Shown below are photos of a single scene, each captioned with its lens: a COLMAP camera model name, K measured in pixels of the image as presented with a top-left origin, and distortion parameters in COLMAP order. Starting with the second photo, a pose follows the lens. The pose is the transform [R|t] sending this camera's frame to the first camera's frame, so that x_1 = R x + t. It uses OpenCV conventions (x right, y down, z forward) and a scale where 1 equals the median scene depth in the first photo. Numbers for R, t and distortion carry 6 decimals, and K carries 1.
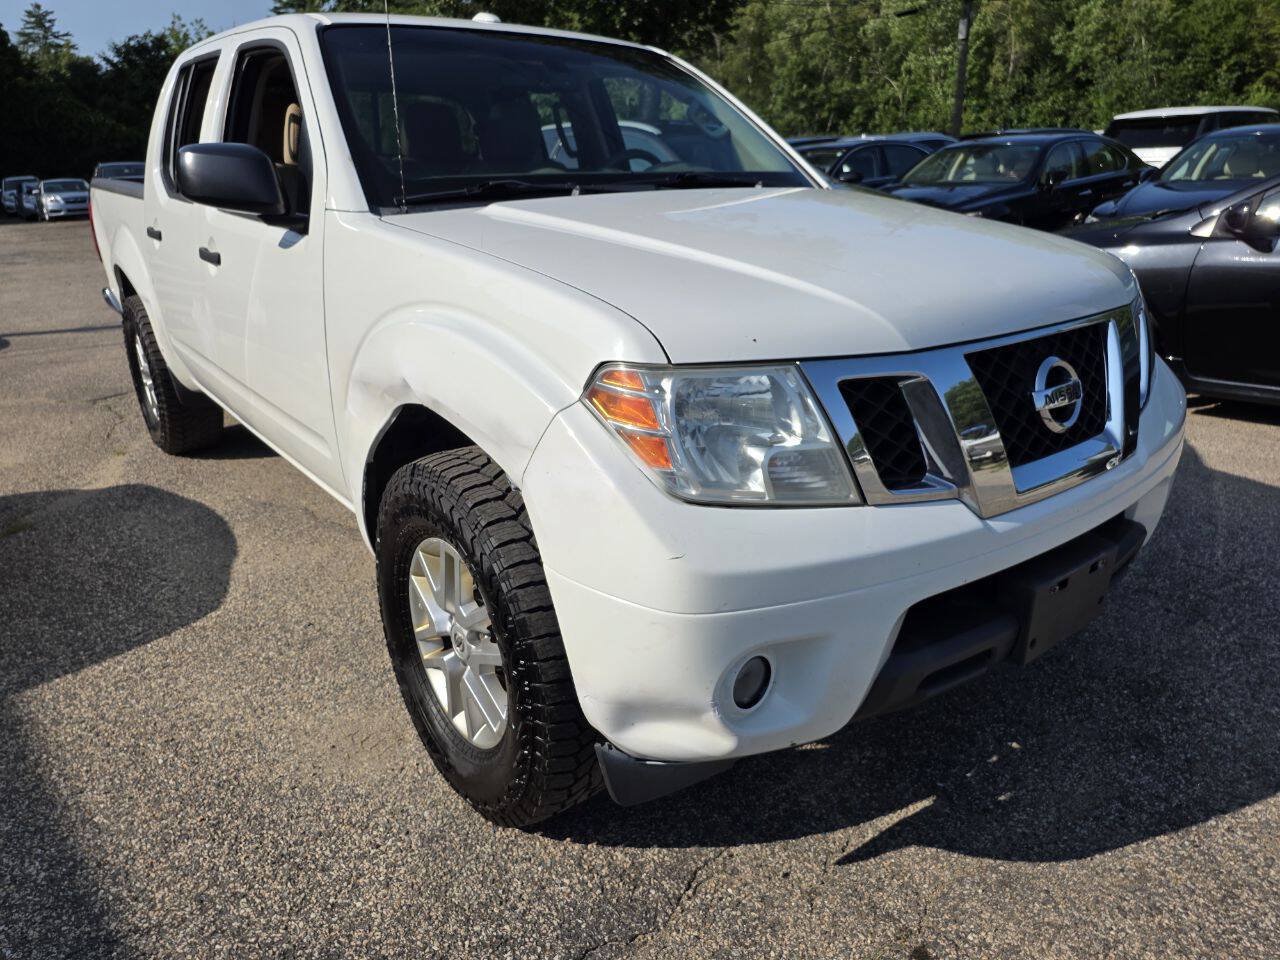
lens RADIAL K [[856.0, 0, 641.0], [0, 856.0, 477.3], [0, 0, 1]] dist [0.032914, -0.017893]
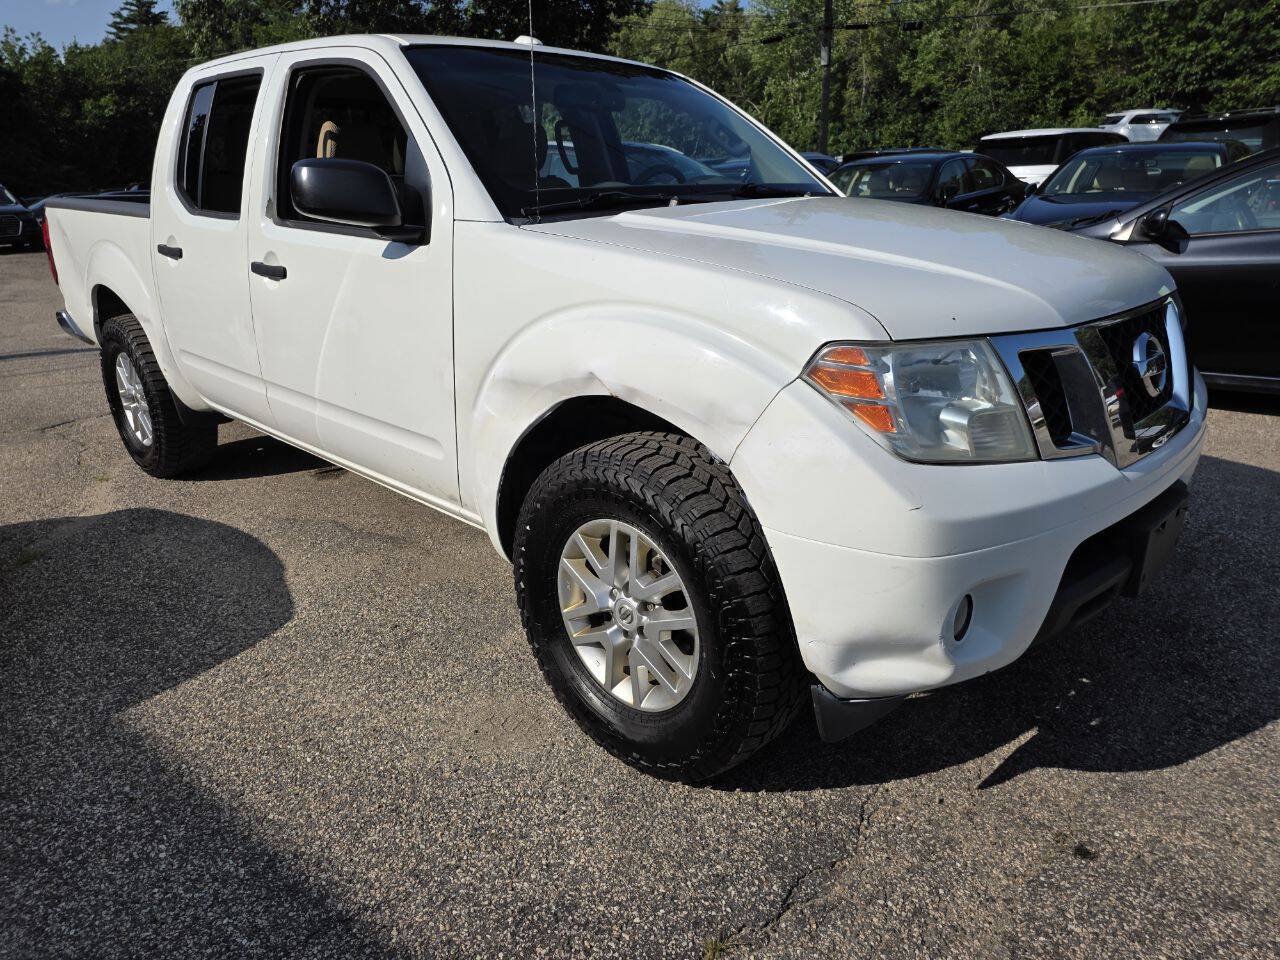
lens RADIAL K [[856.0, 0, 624.2], [0, 856.0, 473.0], [0, 0, 1]] dist [0.032914, -0.017893]
pose [[0.991360, -0.047573, 0.122238, -0.332414], [0.050597, 0.998482, -0.021755, 0.036258], [-0.121018, 0.027752, 0.992262, -0.069356]]
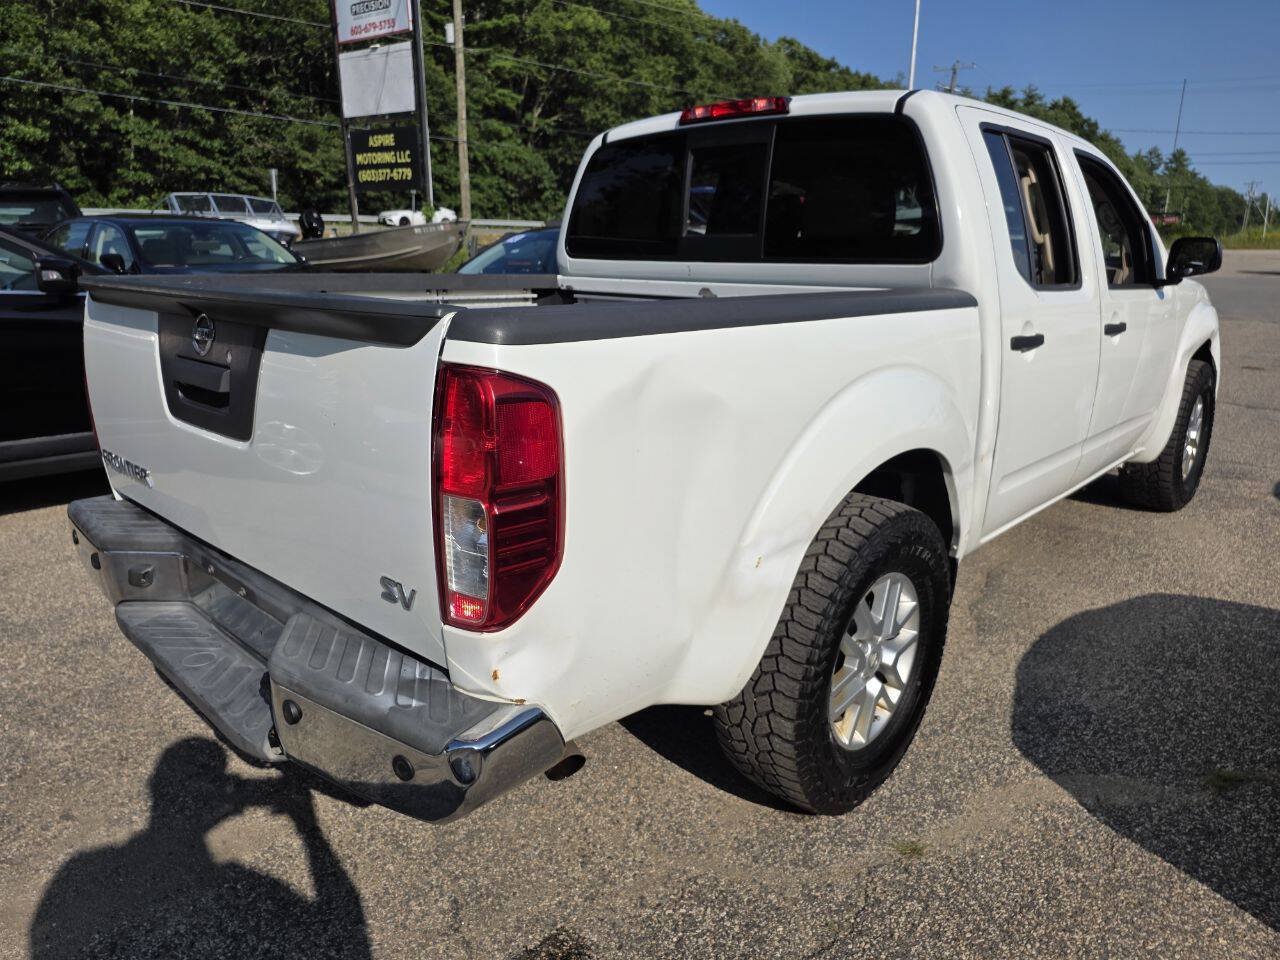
lens RADIAL K [[856.0, 0, 651.0], [0, 856.0, 467.0], [0, 0, 1]] dist [0.032914, -0.017893]
pose [[-0.168044, -0.239461, 0.956253, -2.310271], [0.337301, 0.897527, 0.284029, -0.937324], [-0.926277, 0.370274, -0.070054, 2.590932]]
